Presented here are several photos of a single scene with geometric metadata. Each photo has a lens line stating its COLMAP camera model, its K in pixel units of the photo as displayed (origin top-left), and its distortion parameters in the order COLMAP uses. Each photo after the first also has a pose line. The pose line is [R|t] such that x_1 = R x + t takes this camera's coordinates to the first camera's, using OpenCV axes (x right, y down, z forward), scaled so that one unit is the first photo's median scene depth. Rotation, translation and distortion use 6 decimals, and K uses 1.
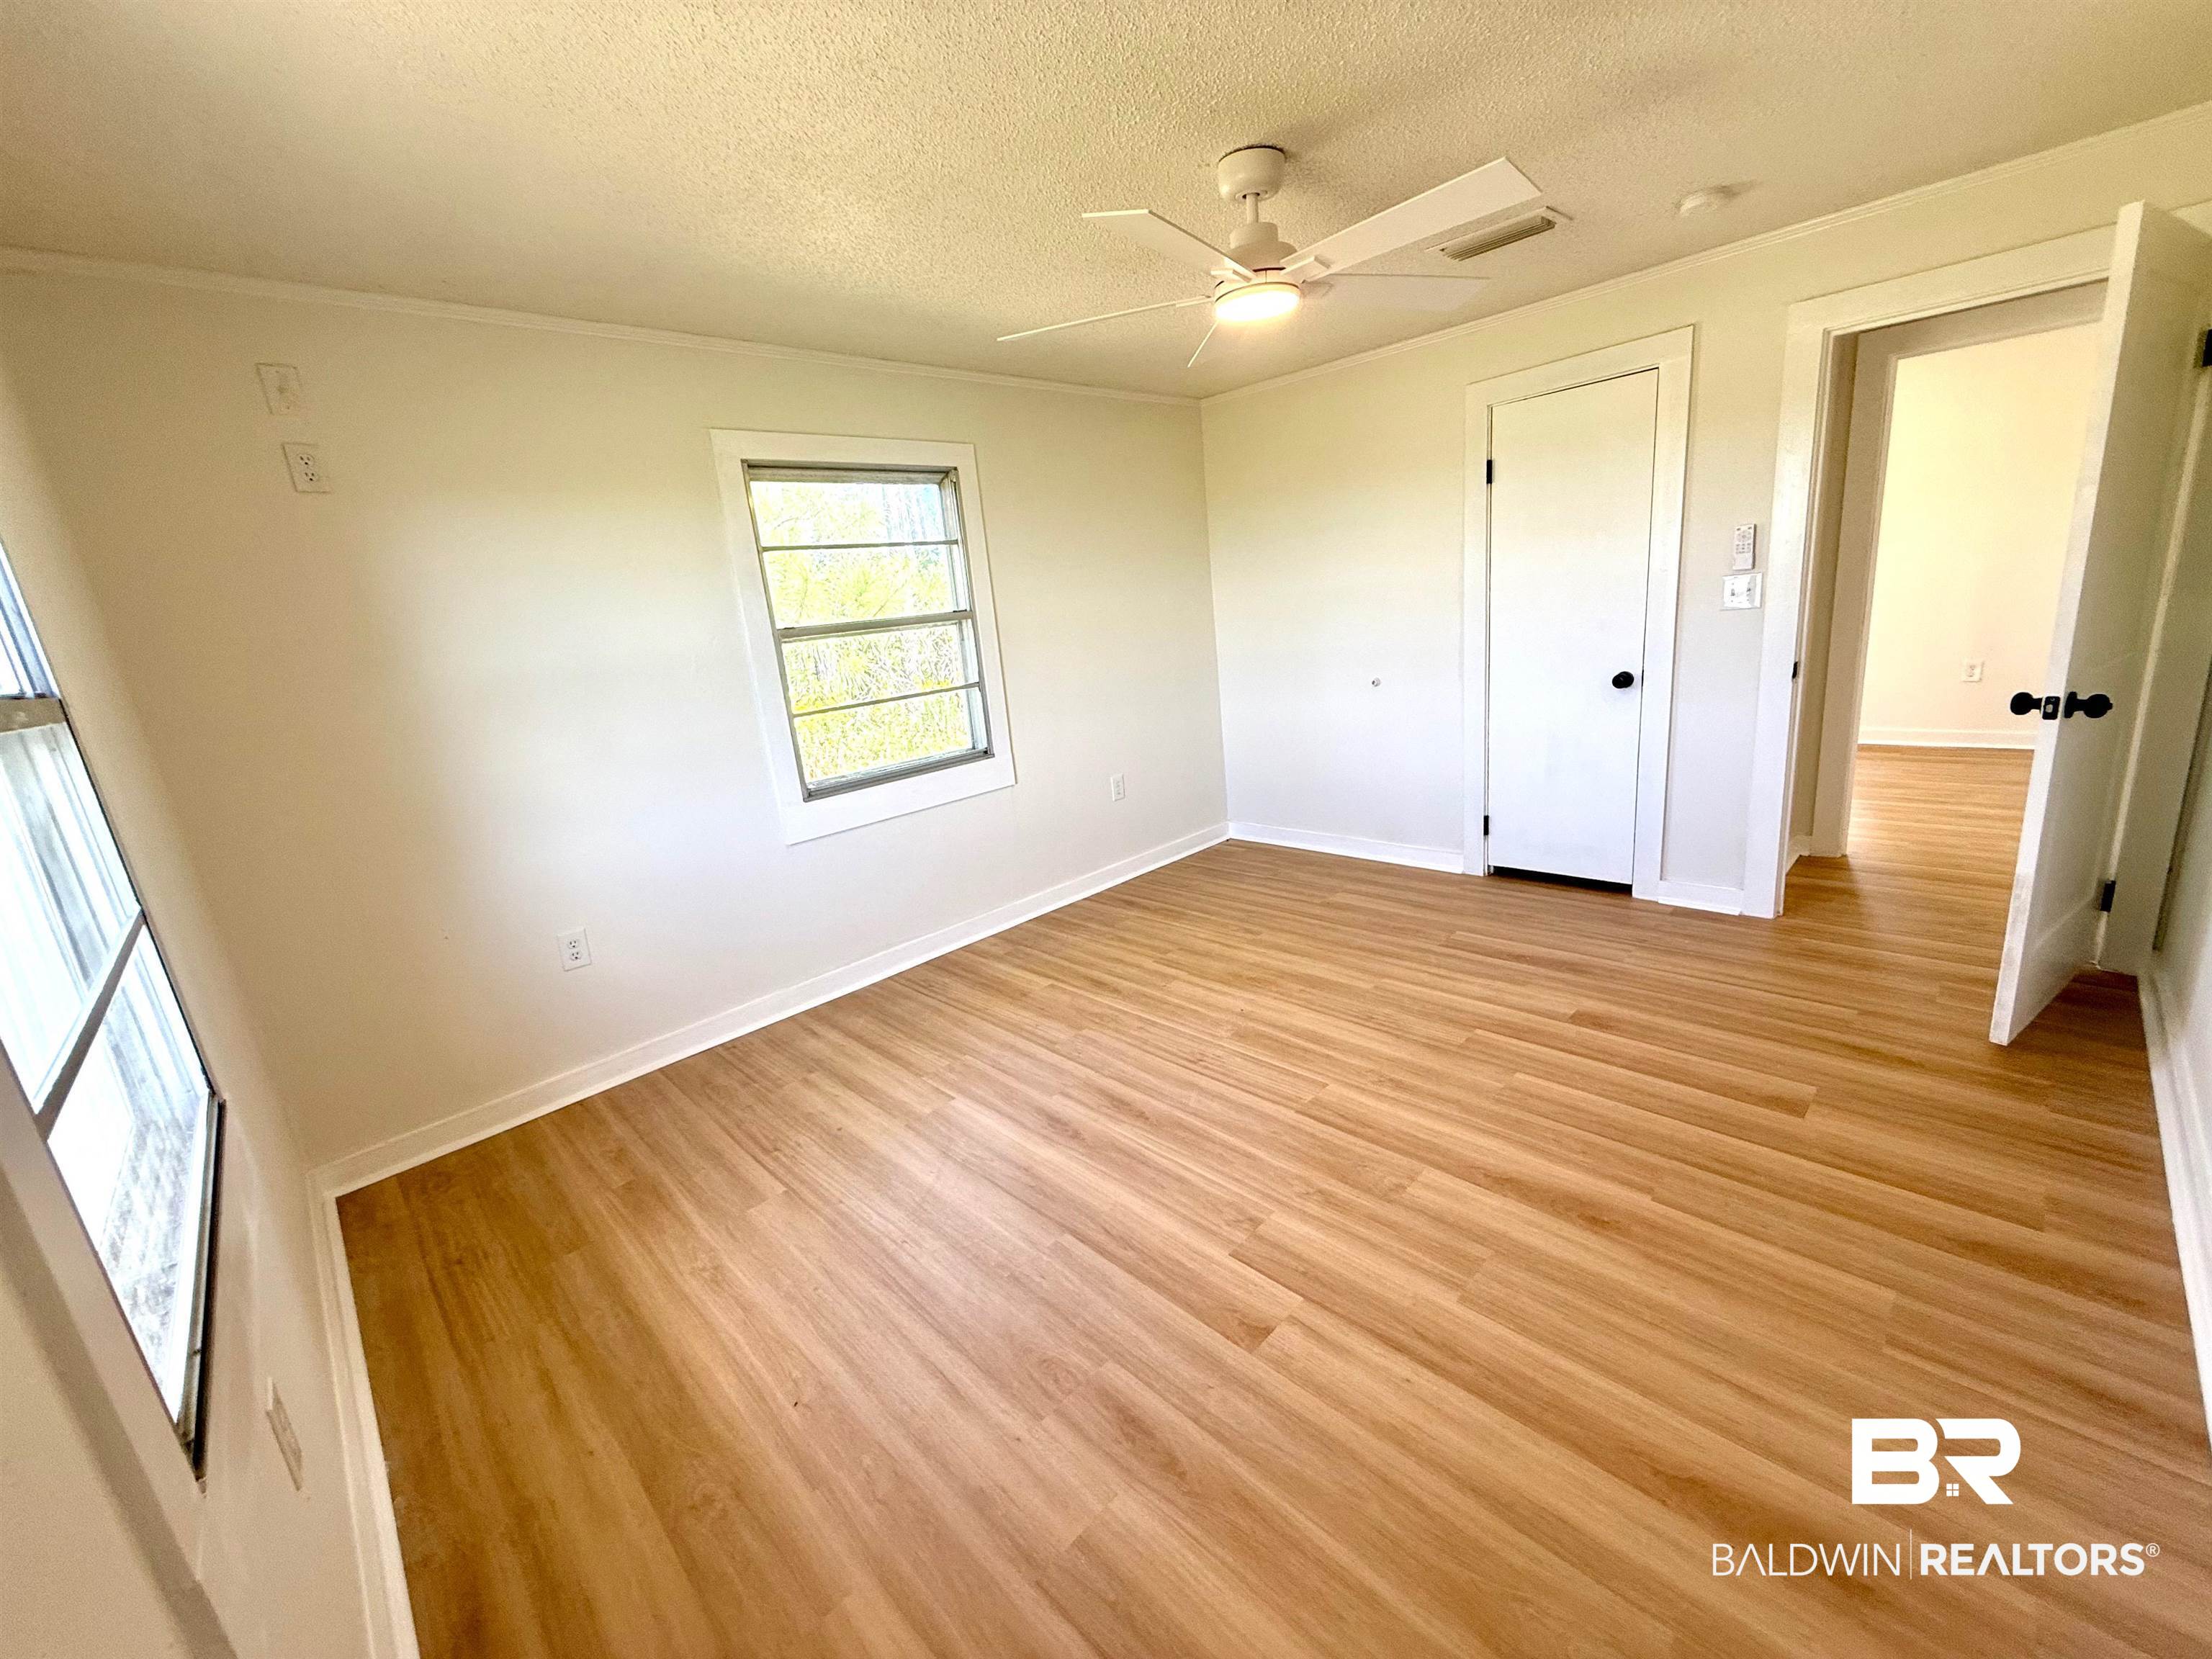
lens RADIAL K [[888.5, 0, 1096.8], [0, 888.5, 823.1], [0, 0, 1]] dist [0.010706, 0.000234]
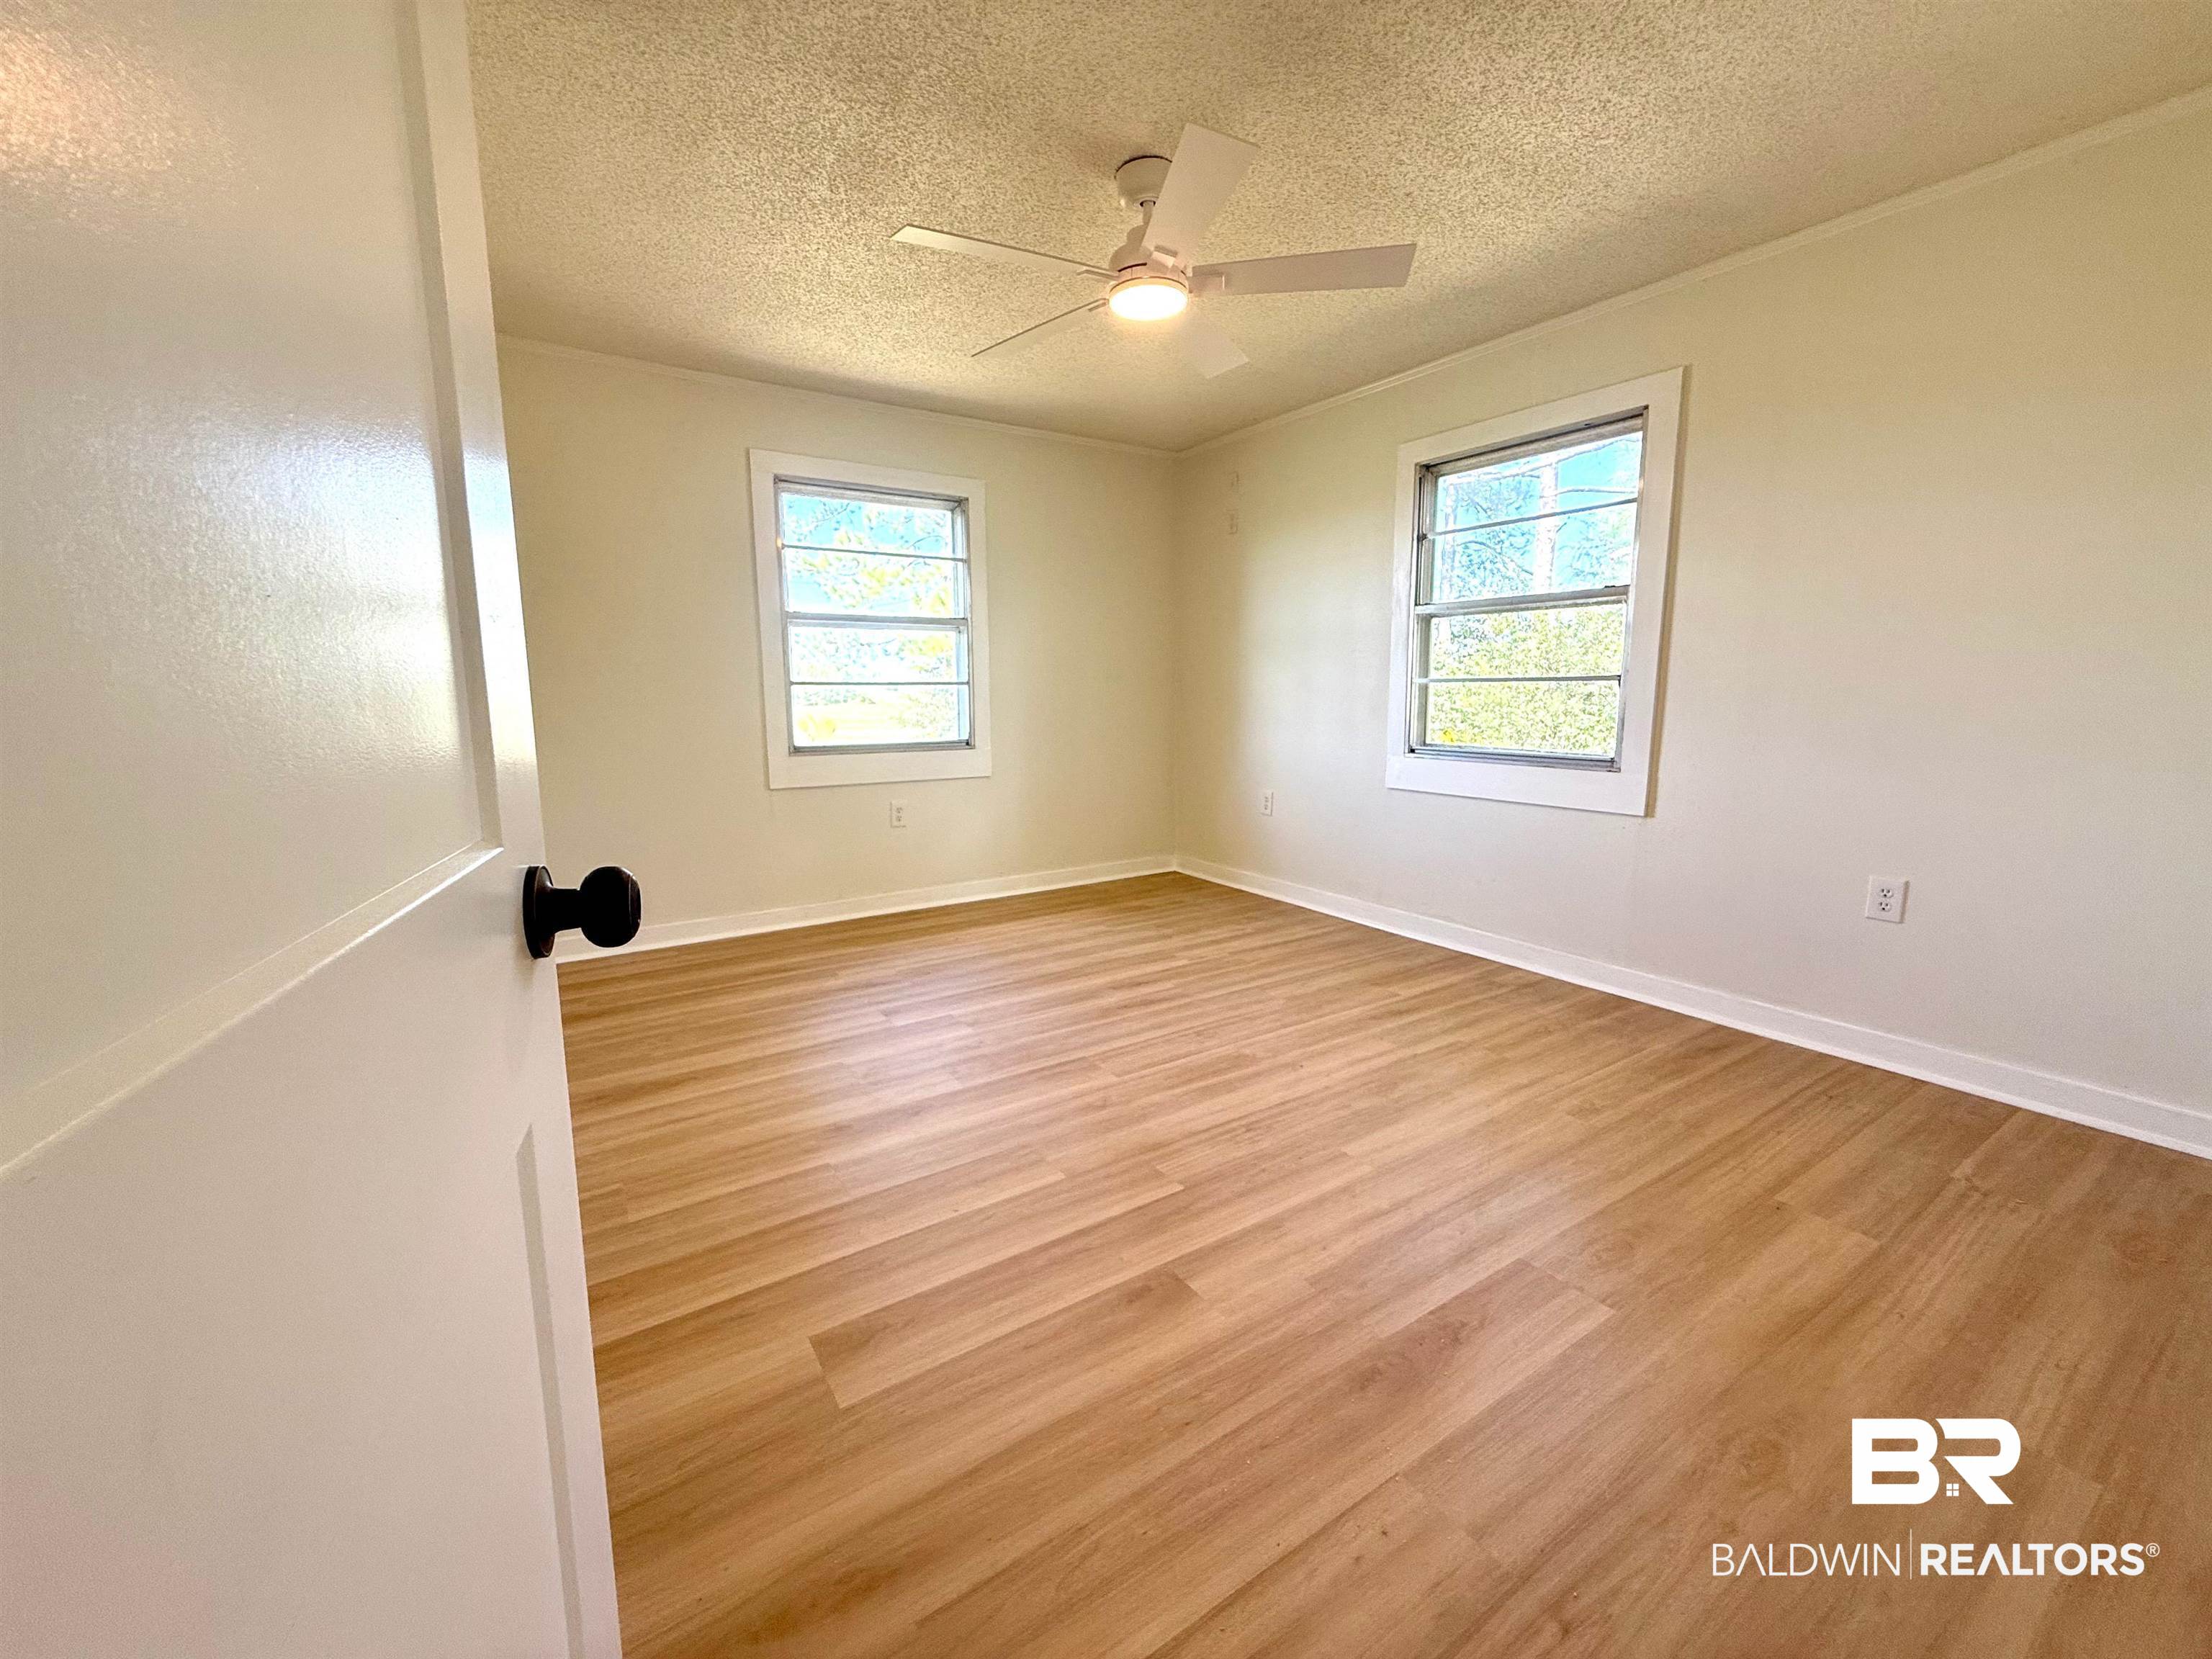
lens RADIAL K [[888.5, 0, 1110.0], [0, 888.5, 821.9], [0, 0, 1]] dist [0.010706, 0.000234]
pose [[-0.187747, 0.241564, -0.952049, 0.906274], [-0.217269, 0.935061, 0.280100, -0.193911], [0.957886, 0.259439, -0.123071, 0.838323]]
